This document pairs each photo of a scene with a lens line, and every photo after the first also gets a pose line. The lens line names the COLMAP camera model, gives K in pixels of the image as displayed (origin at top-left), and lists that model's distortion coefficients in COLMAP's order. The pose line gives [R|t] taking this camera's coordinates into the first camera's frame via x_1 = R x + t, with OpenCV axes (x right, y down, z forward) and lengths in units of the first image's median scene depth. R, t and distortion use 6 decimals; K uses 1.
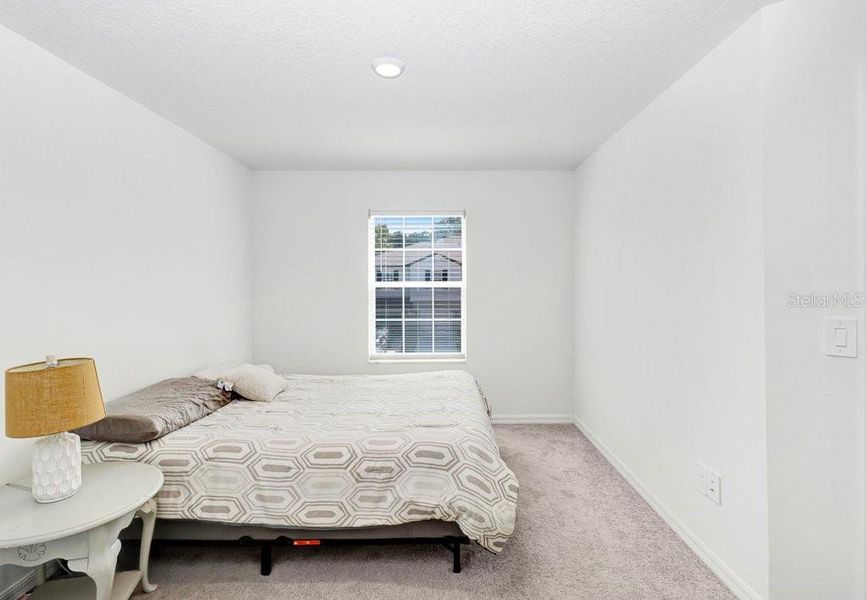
lens RADIAL K [[455.4, 0, 437.0], [0, 455.4, 272.4], [0, 0, 1]] dist [-0.000727, -0.001481]
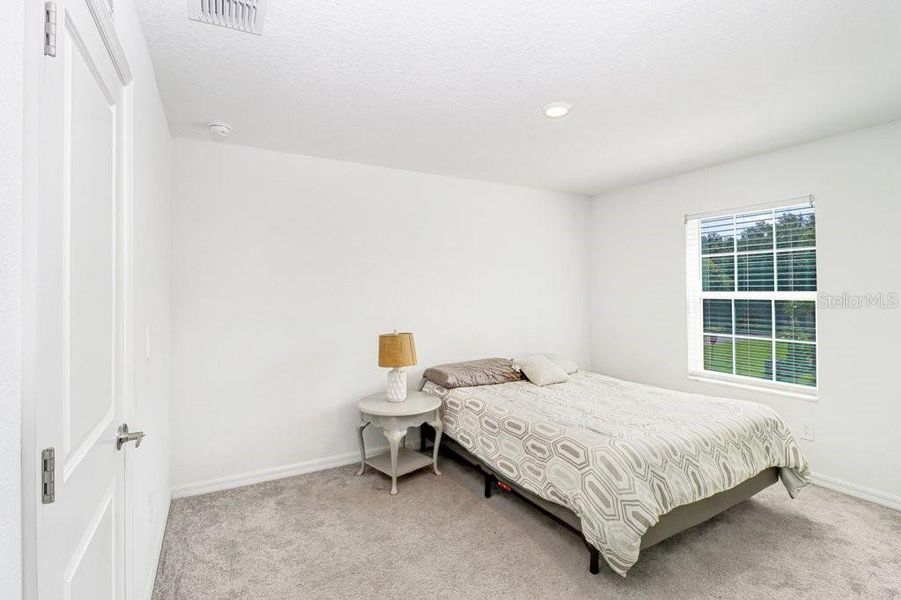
lens RADIAL K [[459.9, 0, 454.0], [0, 459.9, 284.7], [0, 0, 1]] dist [0.001291, -0.000158]
pose [[0.451552, -0.011426, -0.892172, 0.868076], [0.019542, 0.999805, -0.002914, -0.001633], [0.892031, -0.016119, 0.451687, 0.259682]]
